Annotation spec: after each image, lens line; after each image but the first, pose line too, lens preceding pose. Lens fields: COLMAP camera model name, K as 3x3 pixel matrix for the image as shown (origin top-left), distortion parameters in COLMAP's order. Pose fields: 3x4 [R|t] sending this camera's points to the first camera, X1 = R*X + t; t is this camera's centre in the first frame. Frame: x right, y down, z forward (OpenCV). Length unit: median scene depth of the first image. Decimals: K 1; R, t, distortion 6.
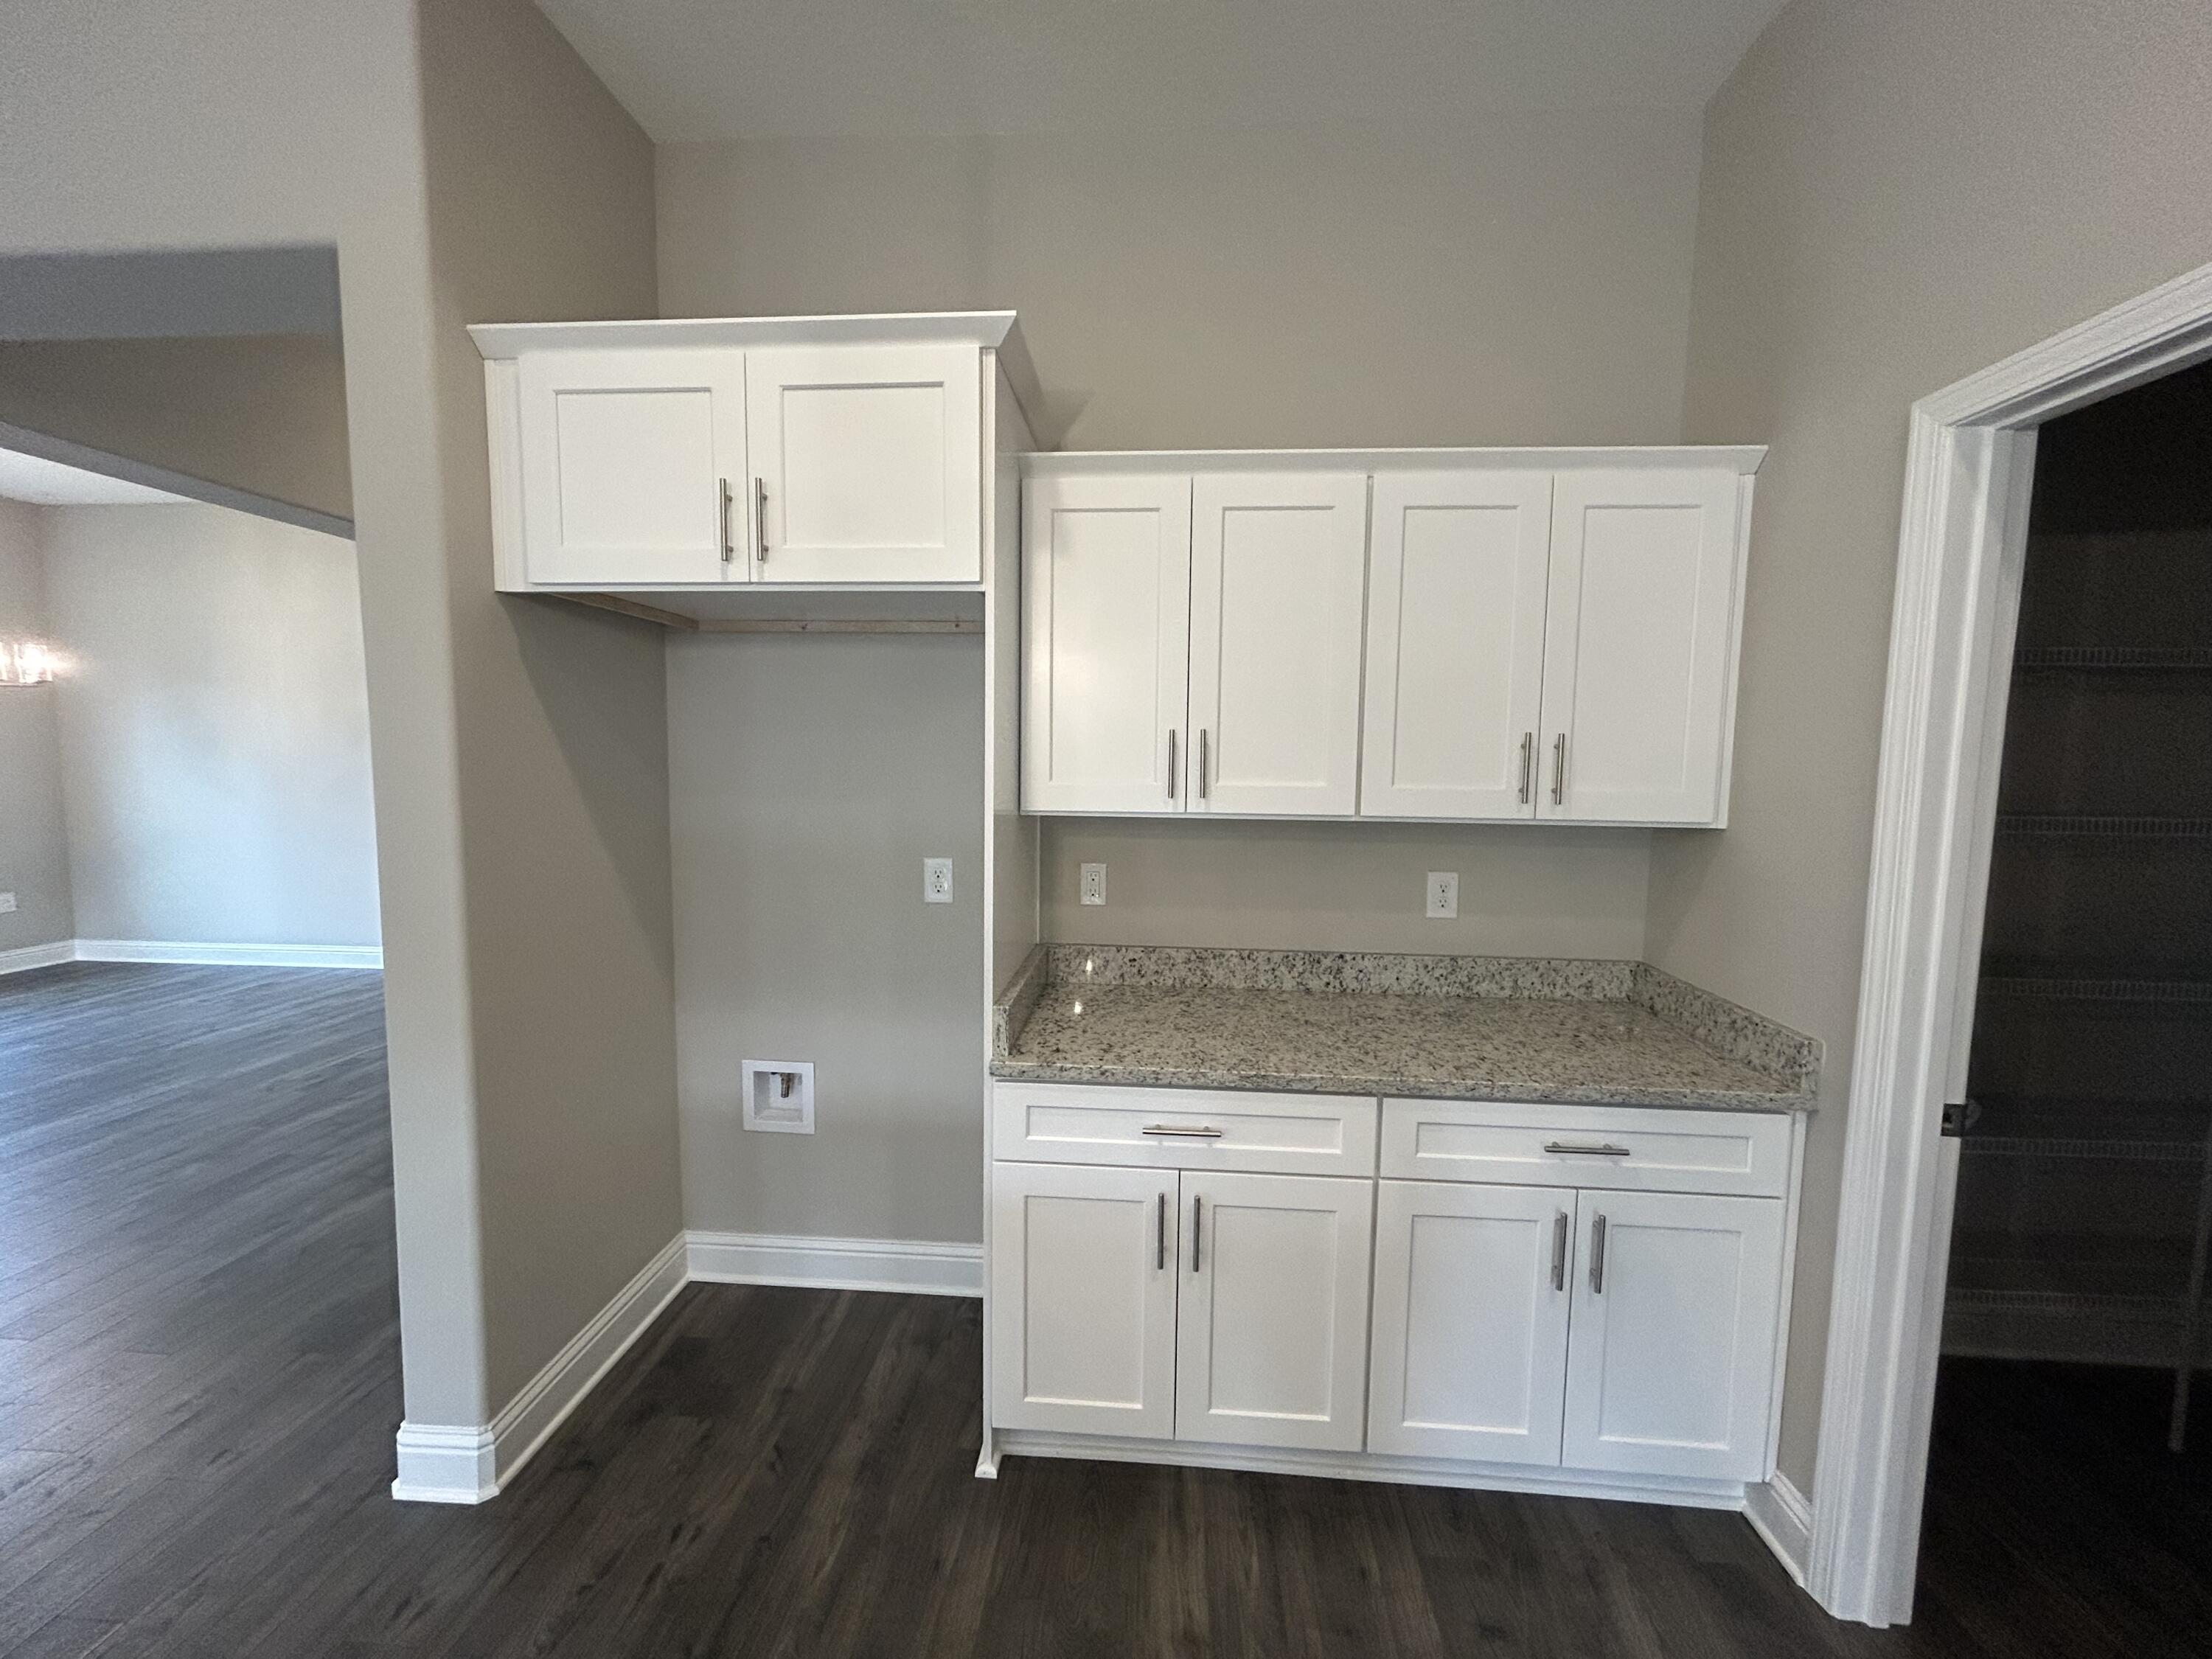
lens RADIAL K [[893.5, 0, 1103.0], [0, 893.5, 826.4], [0, 0, 1]] dist [-0.002994, 0.001616]
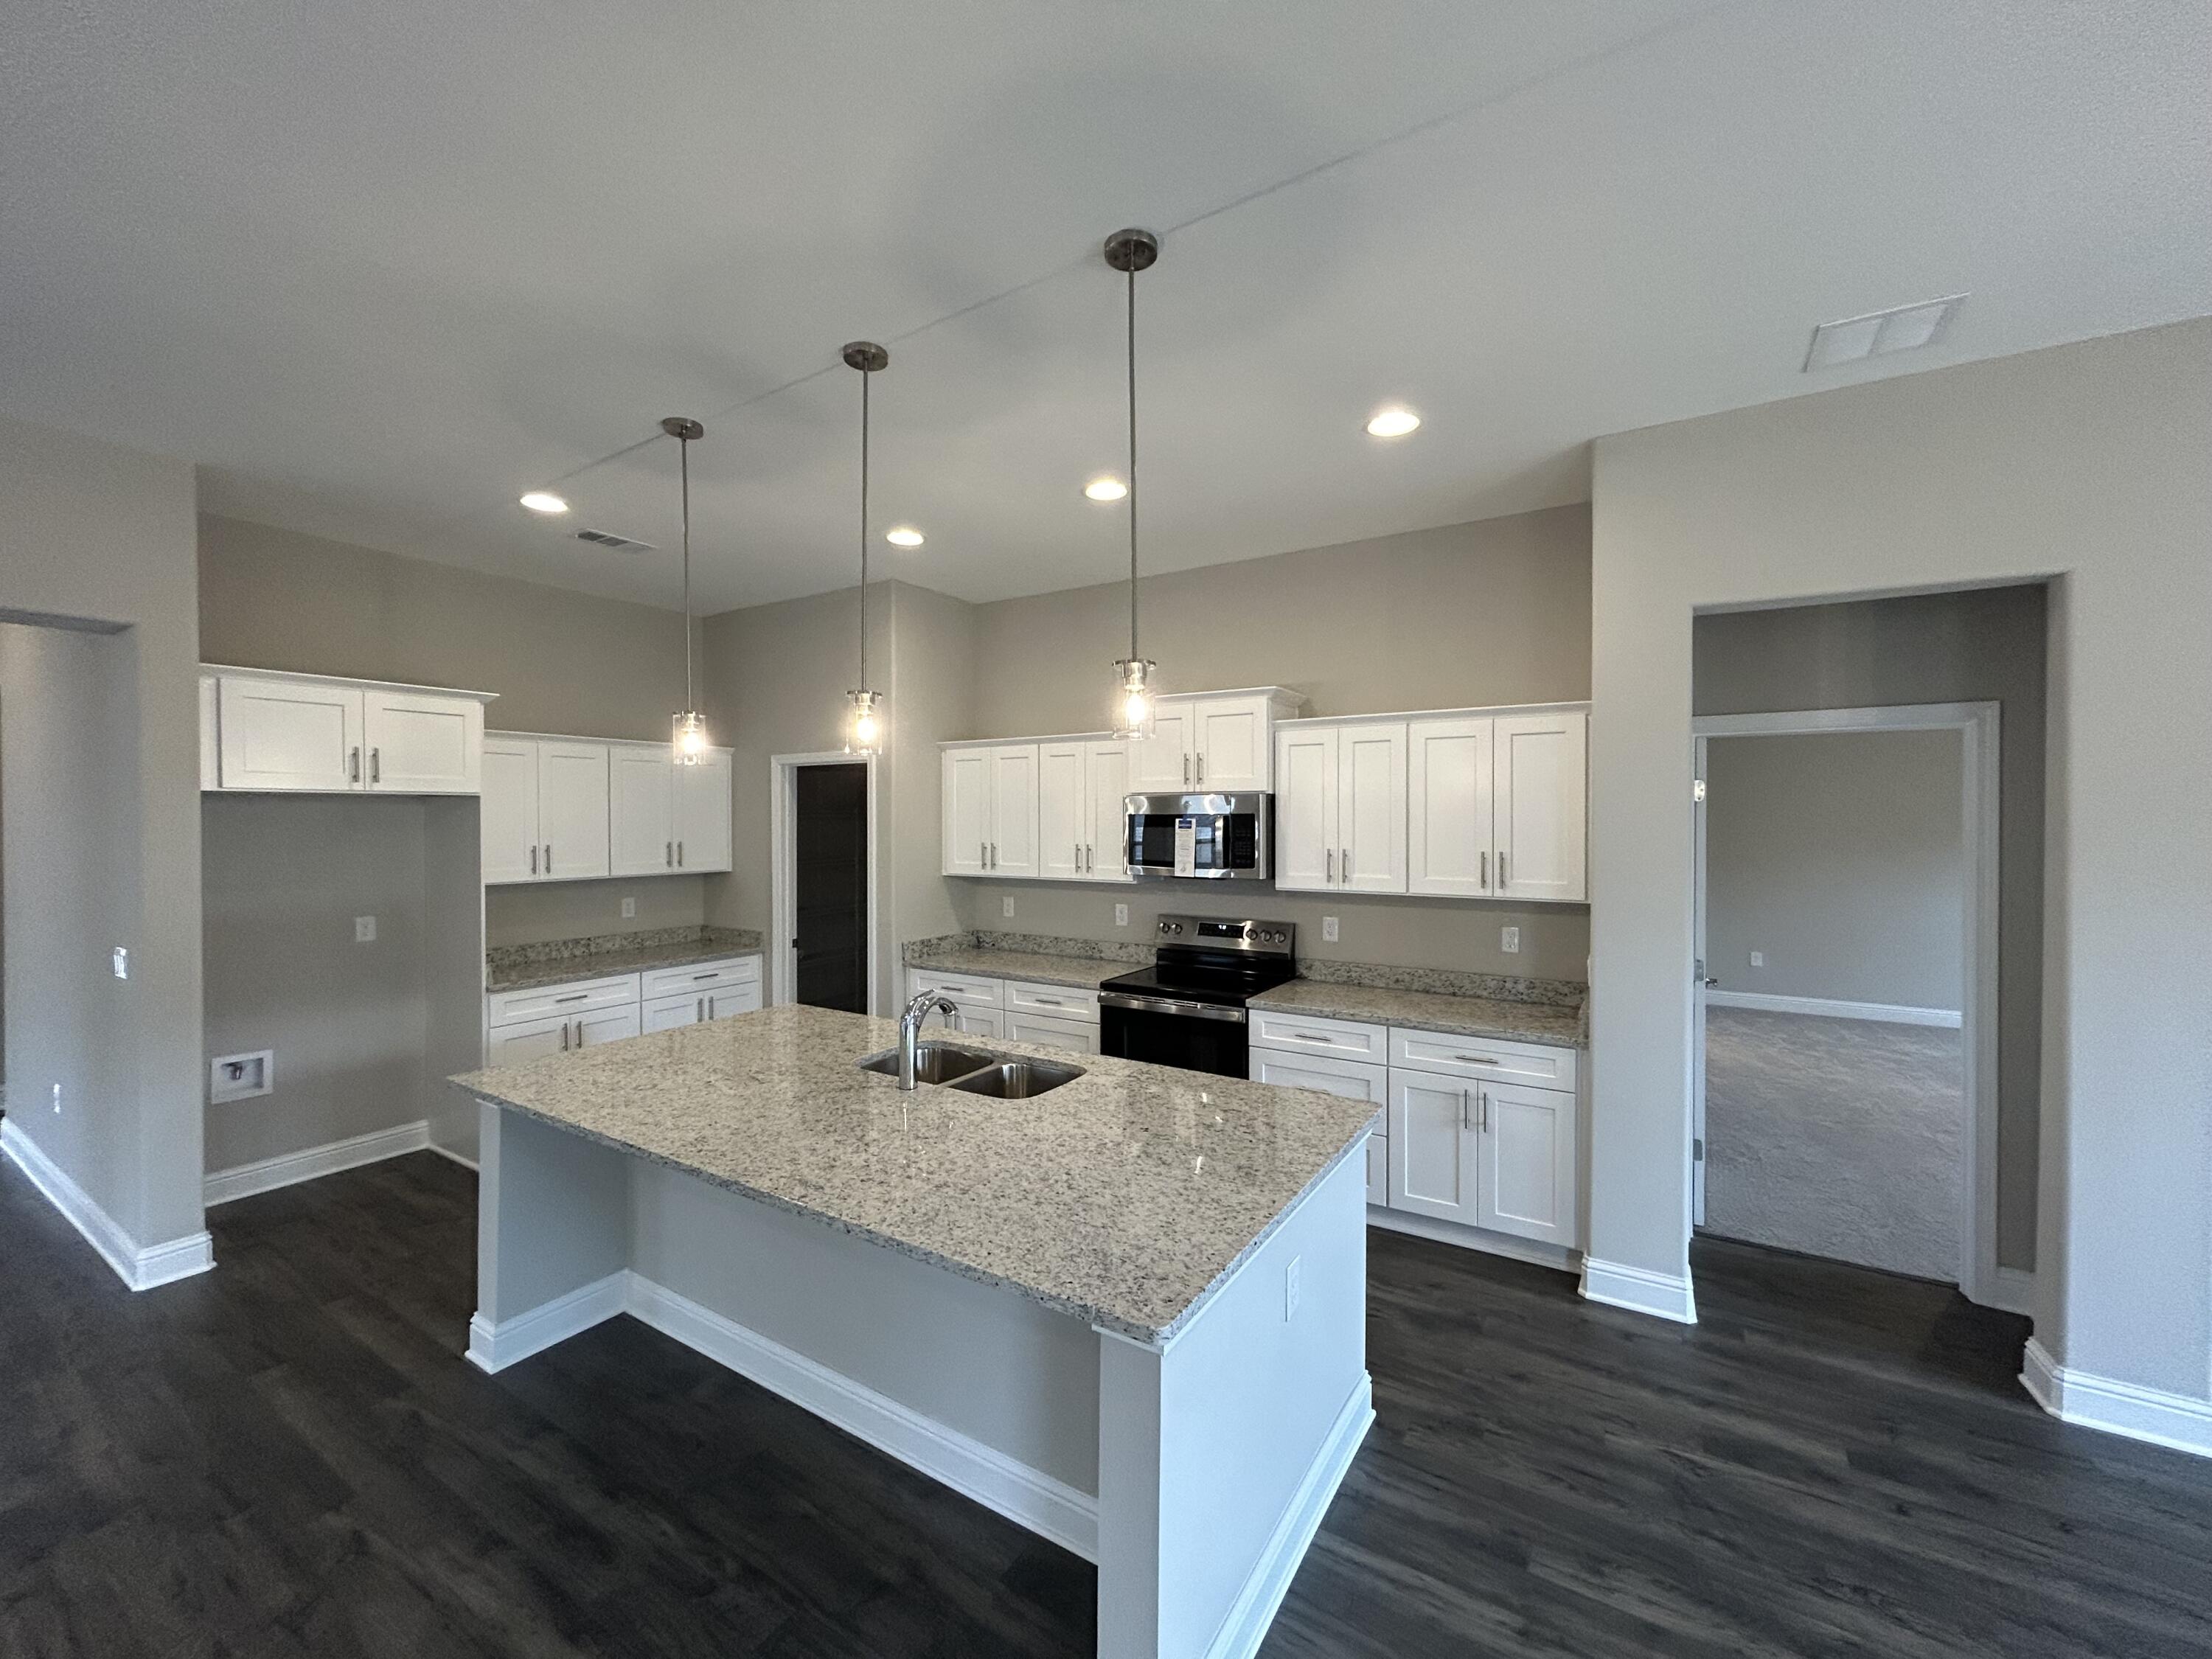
lens RADIAL K [[893.5, 0, 1102.0], [0, 893.5, 830.8], [0, 0, 1]] dist [-0.002994, 0.001616]
pose [[0.473040, -0.028146, 0.880592, -1.317286], [0.083340, 0.996437, -0.012921, 0.010052], [-0.877091, 0.079501, 0.473700, -1.484293]]
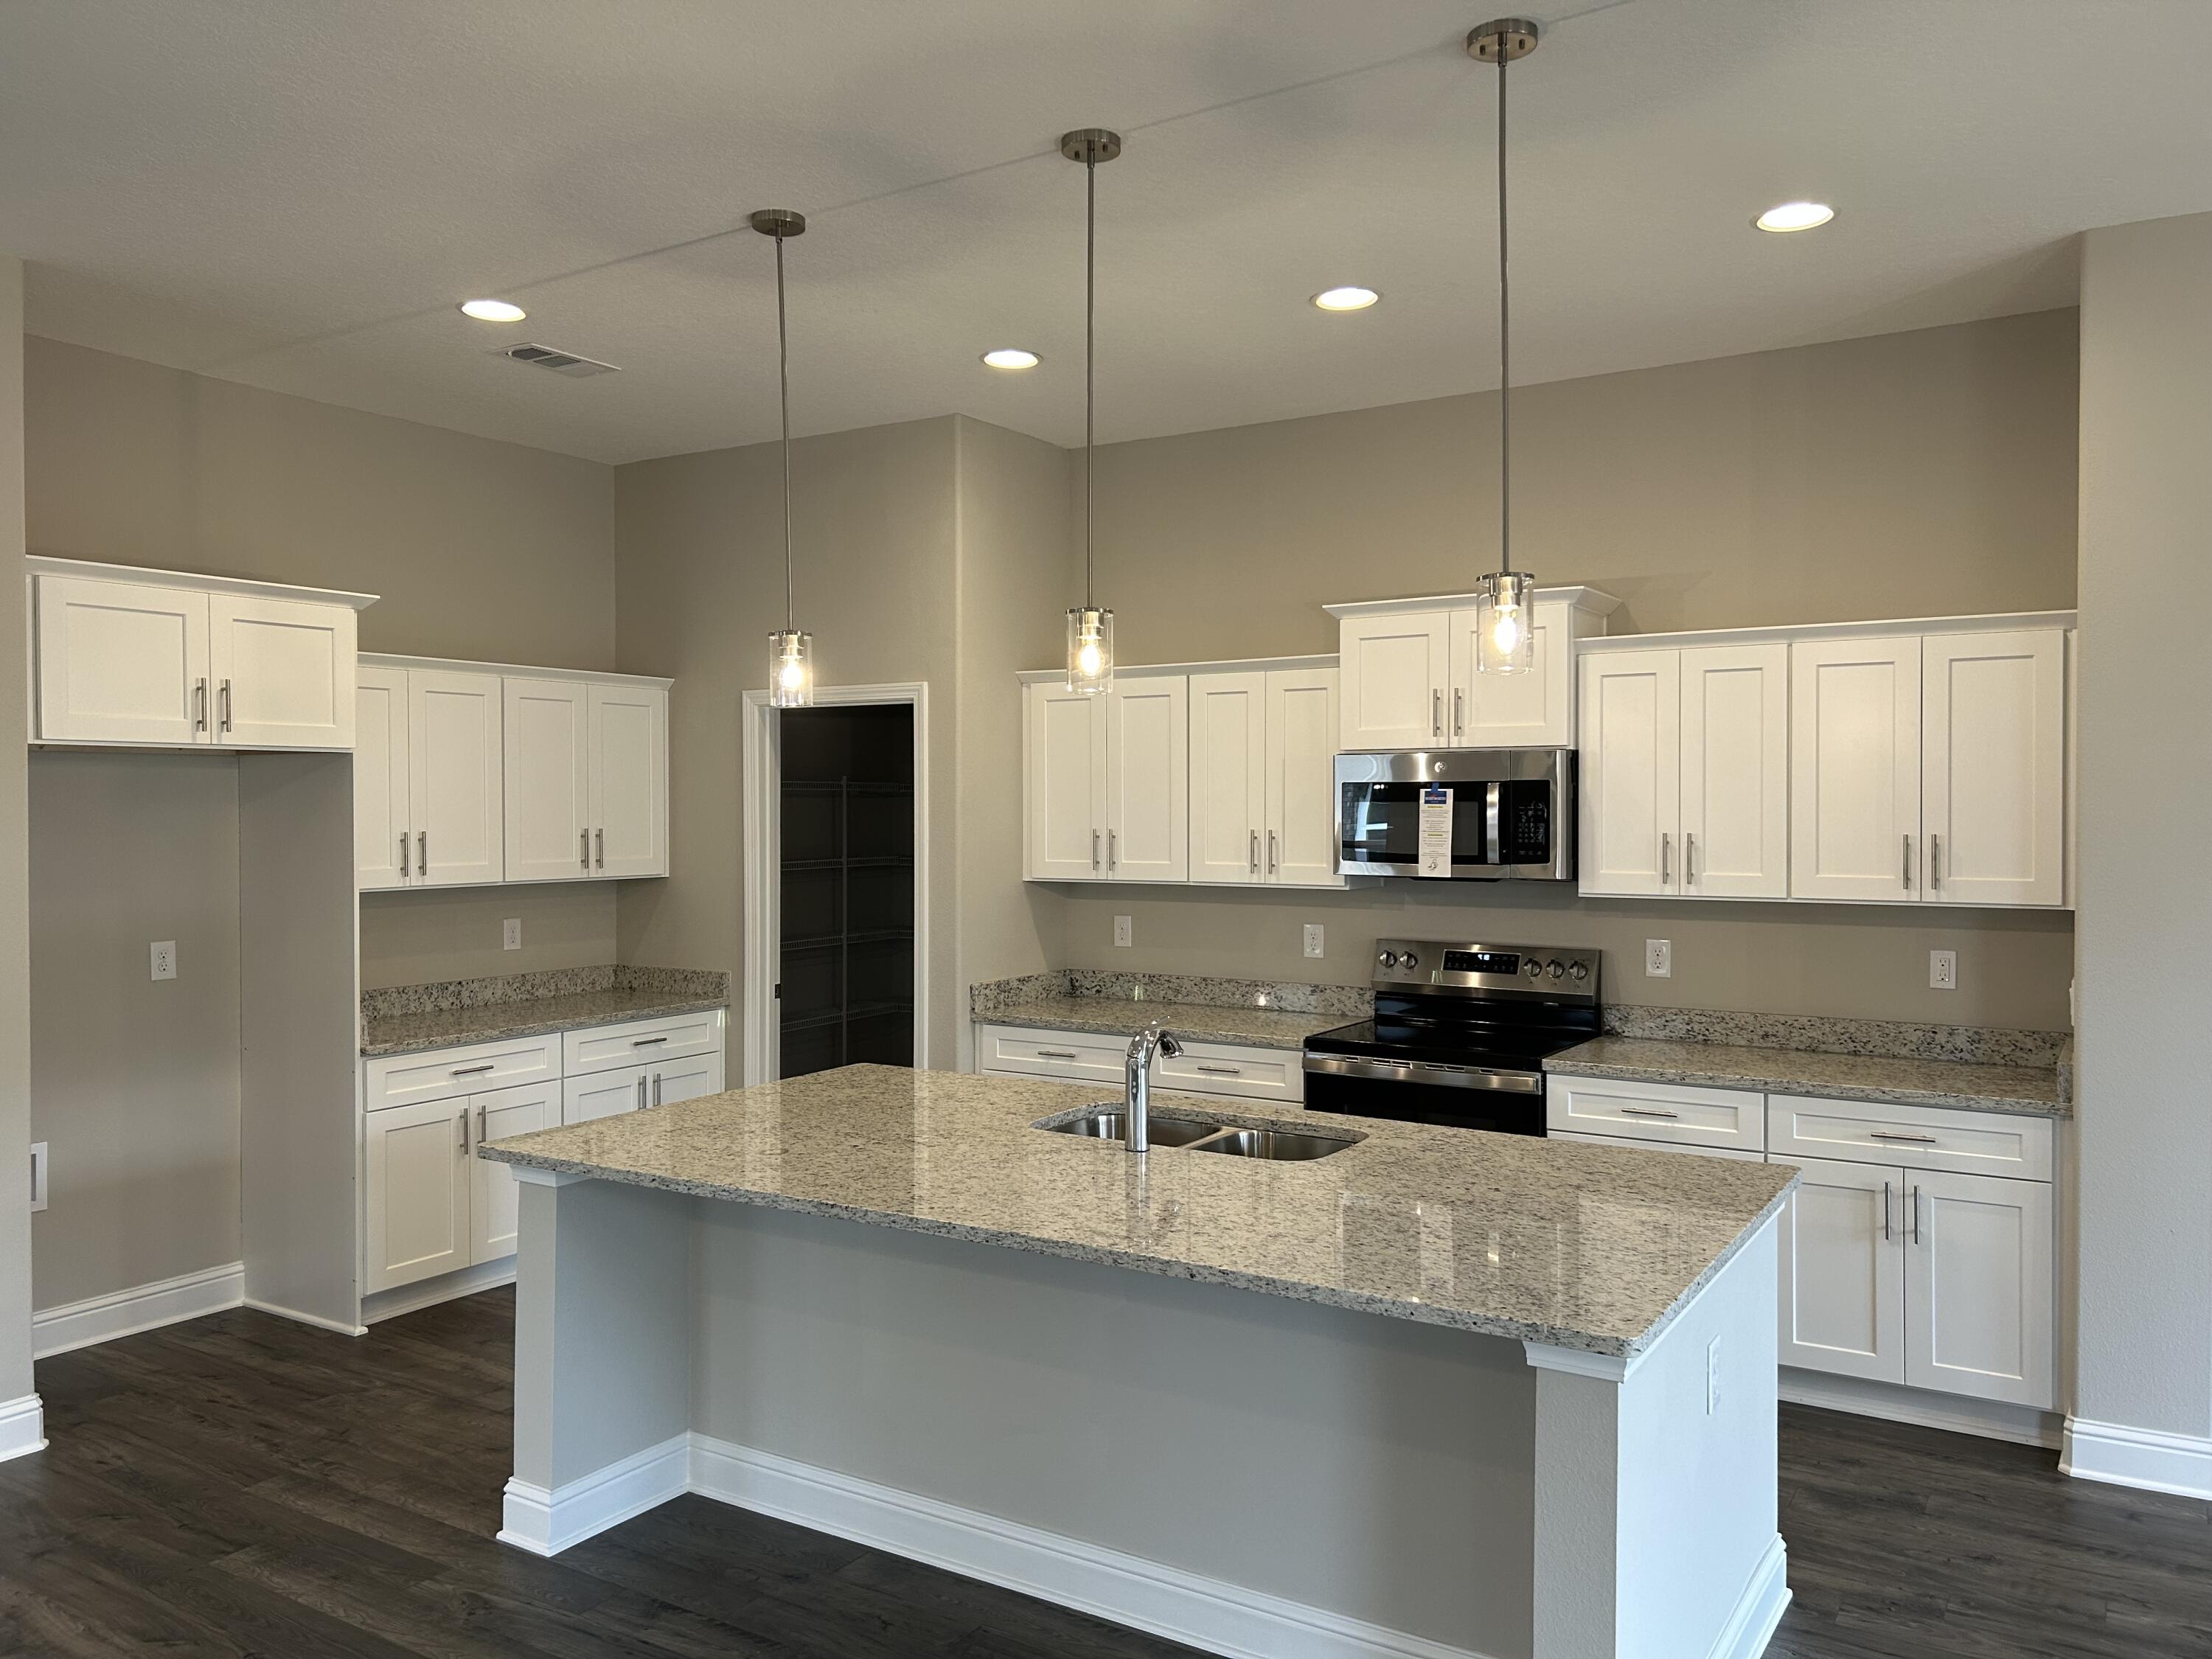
lens RADIAL K [[1662.0, 0, 1108.3], [0, 1662.0, 836.5], [0, 0, 1]] dist [0.050817, -0.048318]
pose [[0.469592, -0.032515, 0.882284, -1.897738], [0.083803, 0.996451, -0.007882, 0.022749], [-0.878897, 0.077639, 0.470651, -1.416960]]
